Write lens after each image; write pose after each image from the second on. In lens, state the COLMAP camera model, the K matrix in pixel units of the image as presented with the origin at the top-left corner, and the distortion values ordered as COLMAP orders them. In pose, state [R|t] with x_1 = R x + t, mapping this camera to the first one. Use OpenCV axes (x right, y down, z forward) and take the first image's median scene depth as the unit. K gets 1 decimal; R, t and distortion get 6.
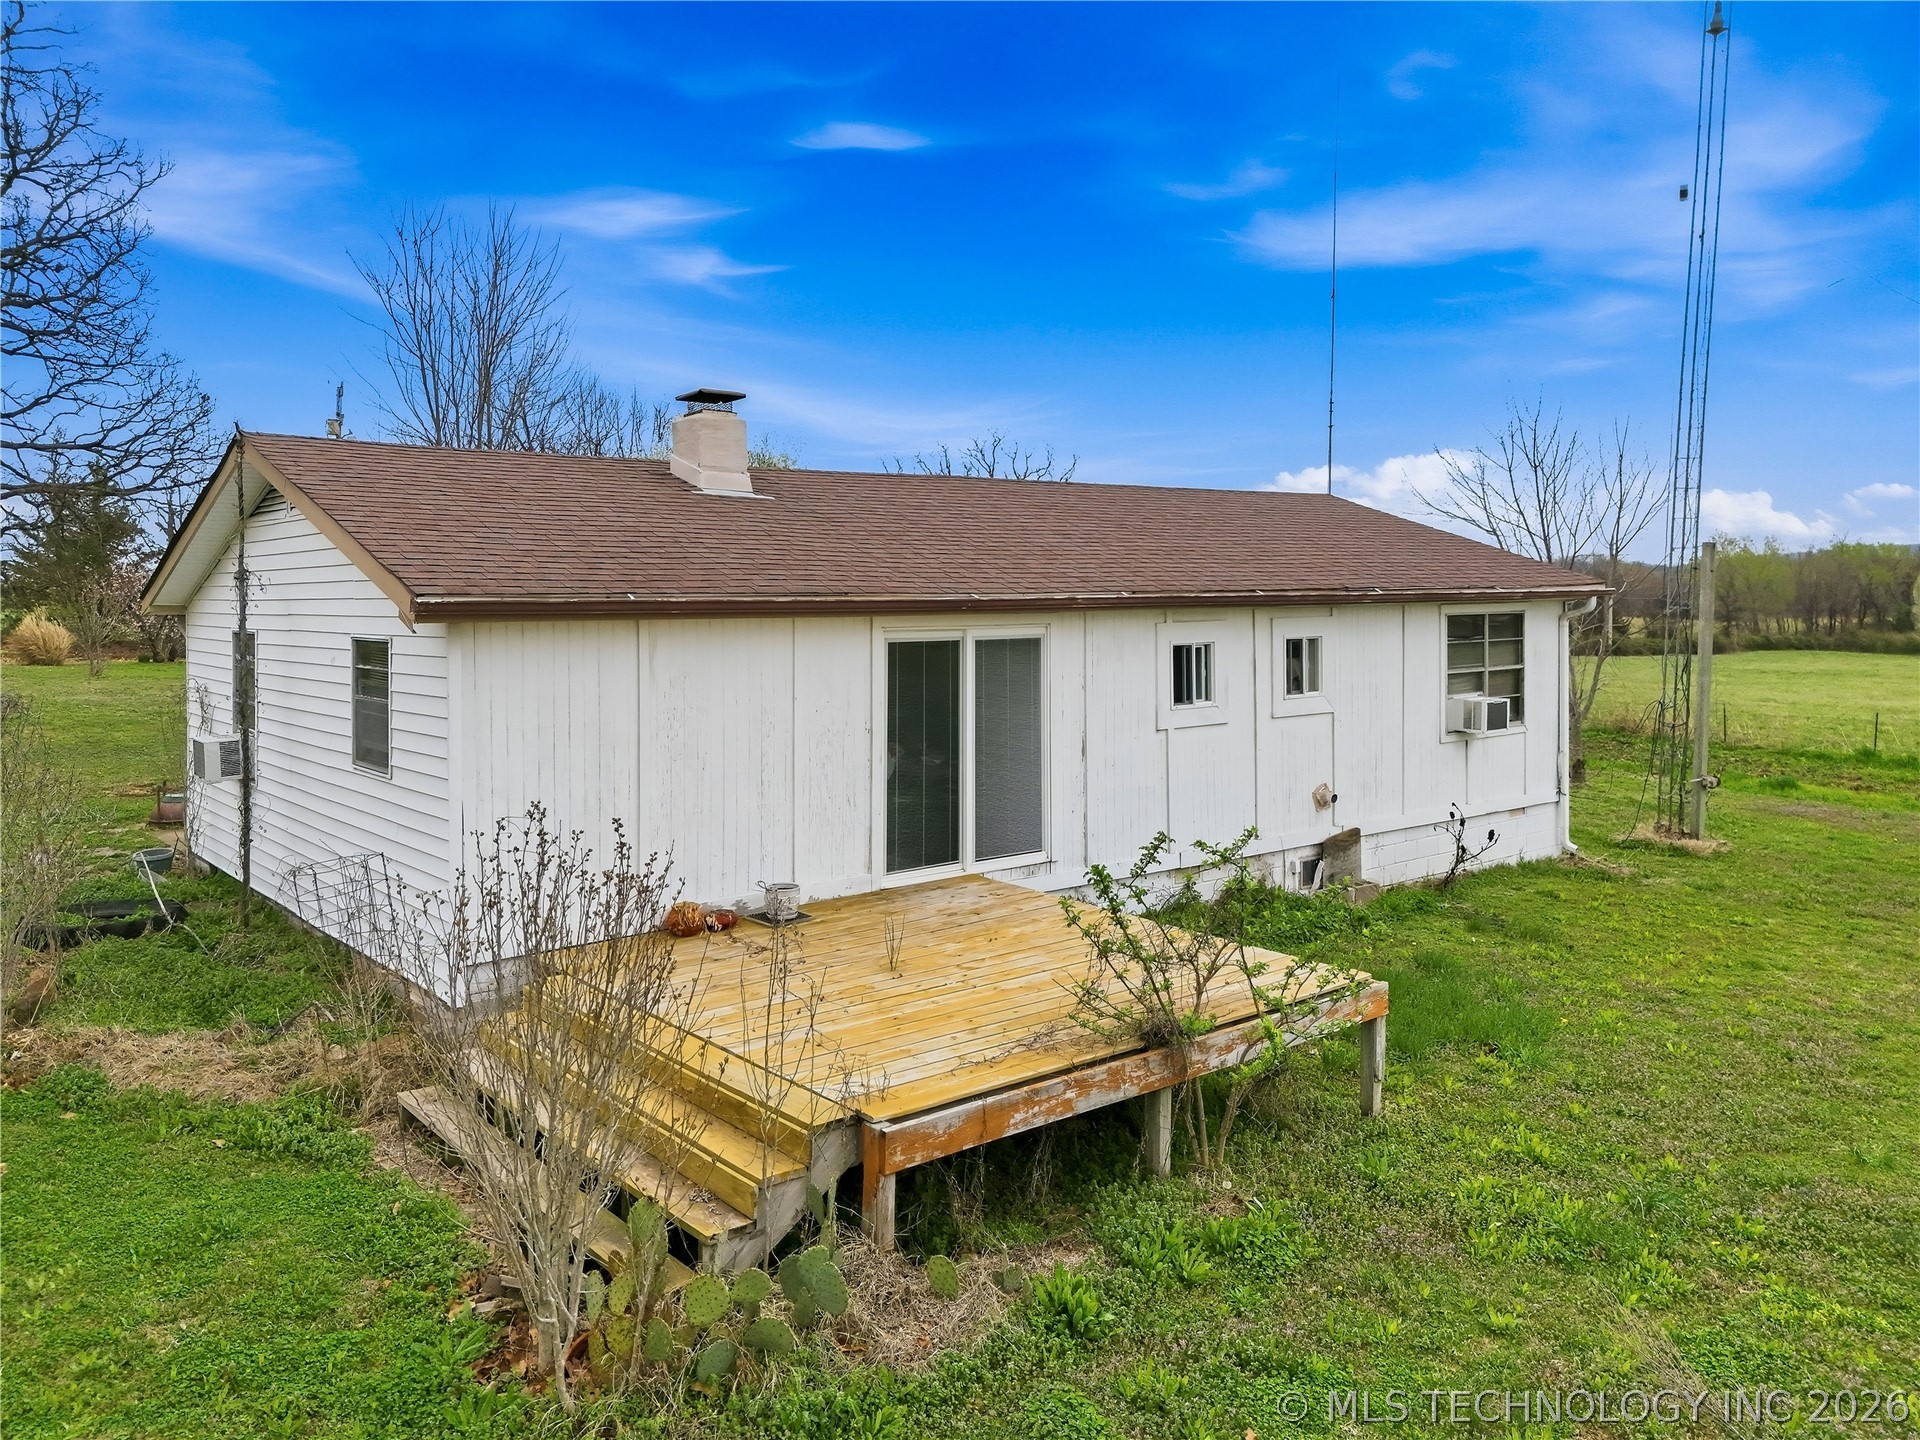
lens RADIAL K [[1421.4, 0, 999.2], [0, 1421.4, 726.7], [0, 0, 1]] dist [0.081130, -0.094005]
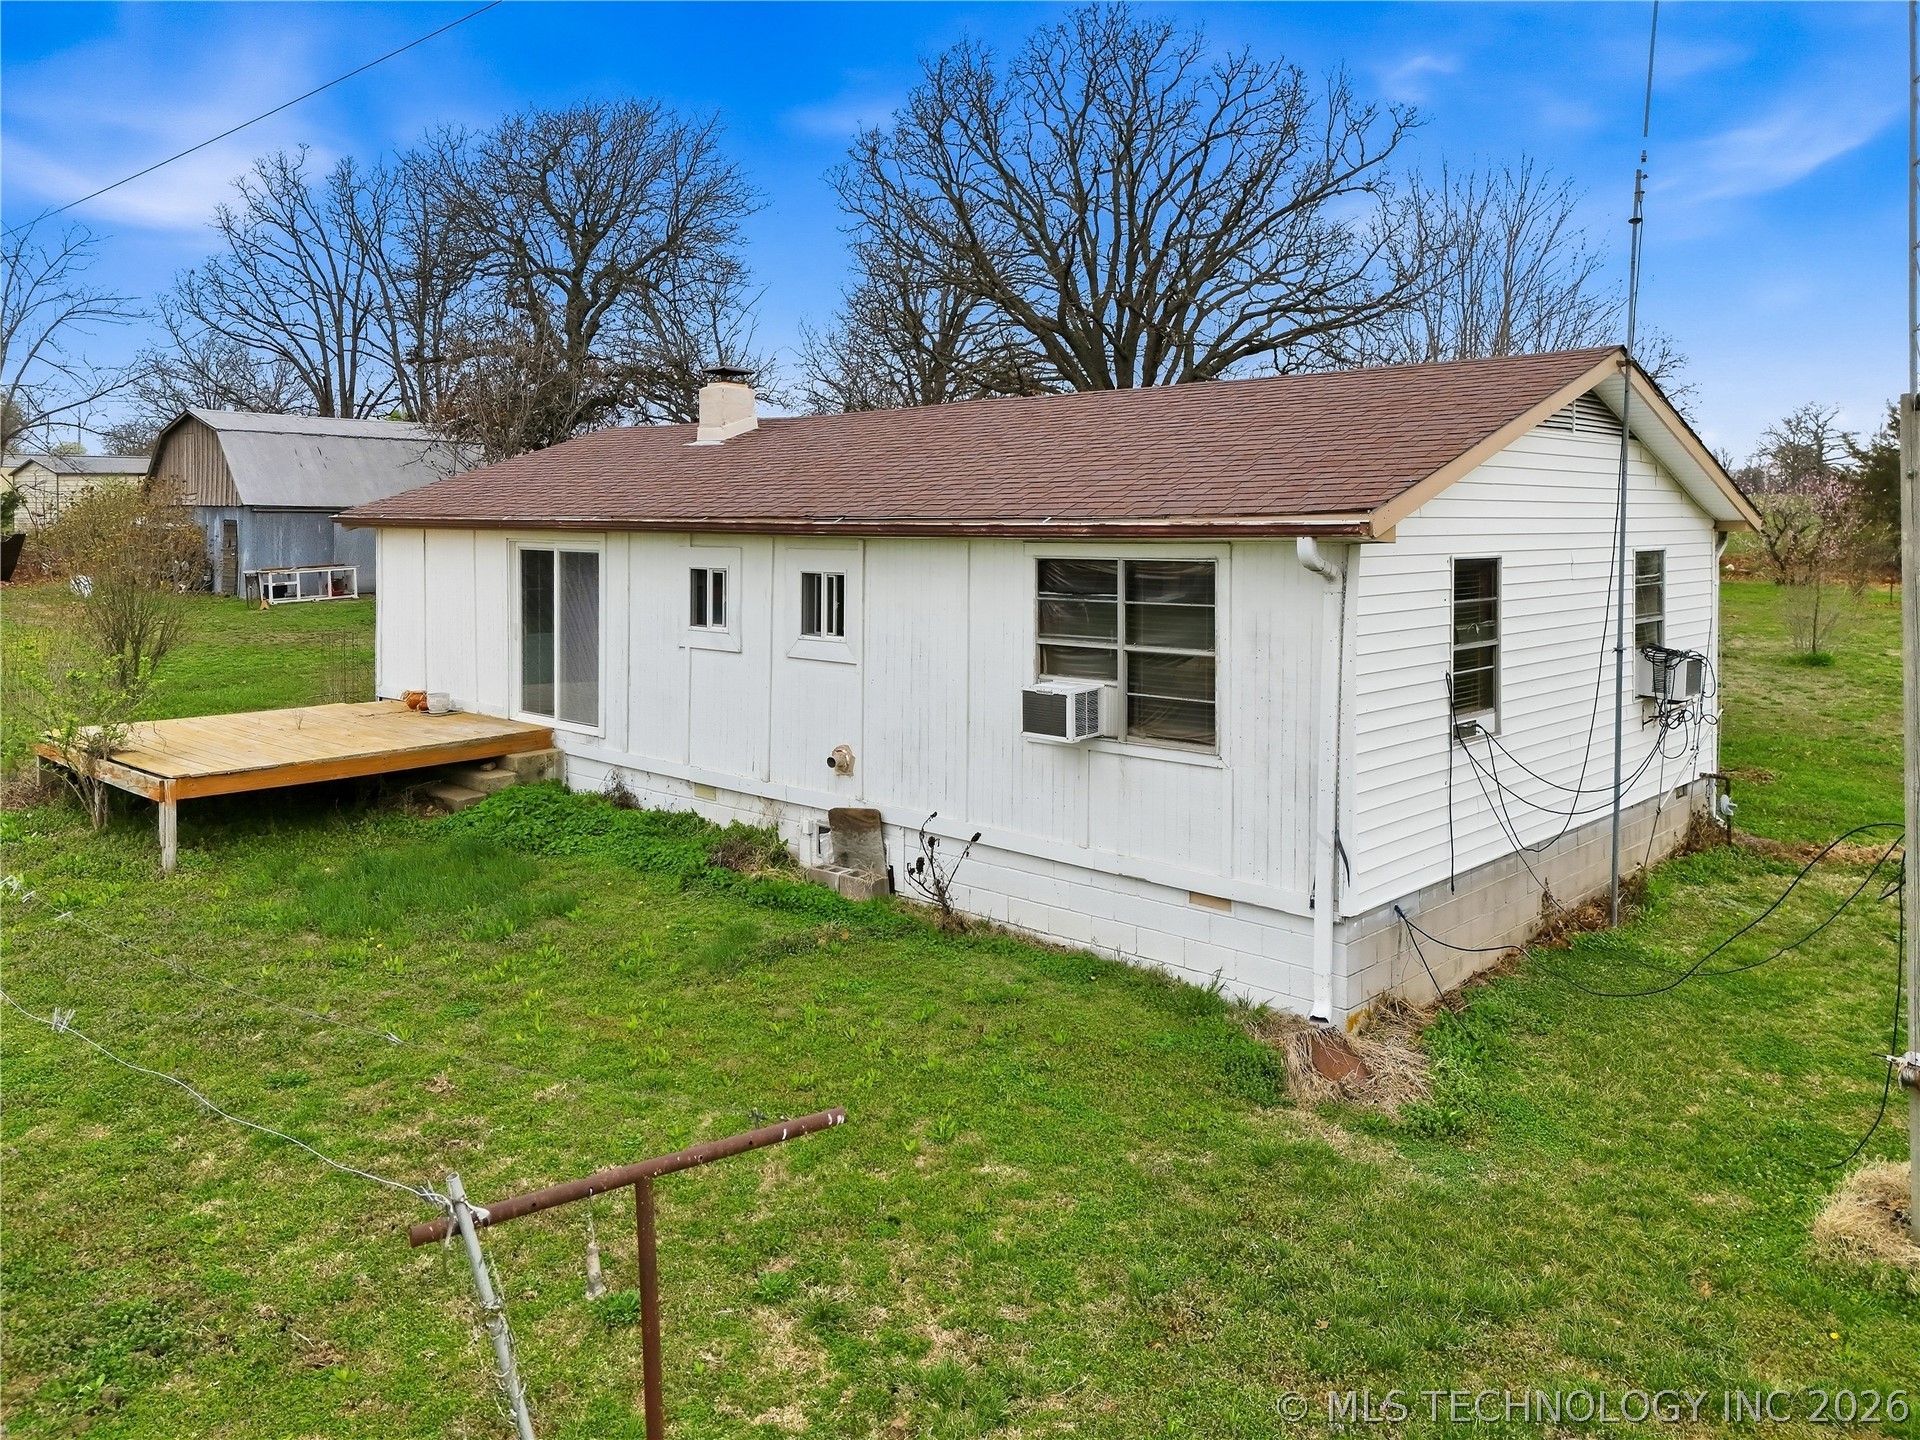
lens RADIAL K [[1421.4, 0, 999.2], [0, 1421.4, 726.7], [0, 0, 1]] dist [0.081130, -0.094005]
pose [[0.127486, 0.152057, -0.980115, 1.117939], [-0.095432, 0.985474, 0.140475, -0.103916], [0.987239, 0.075625, 0.140146, 1.011414]]
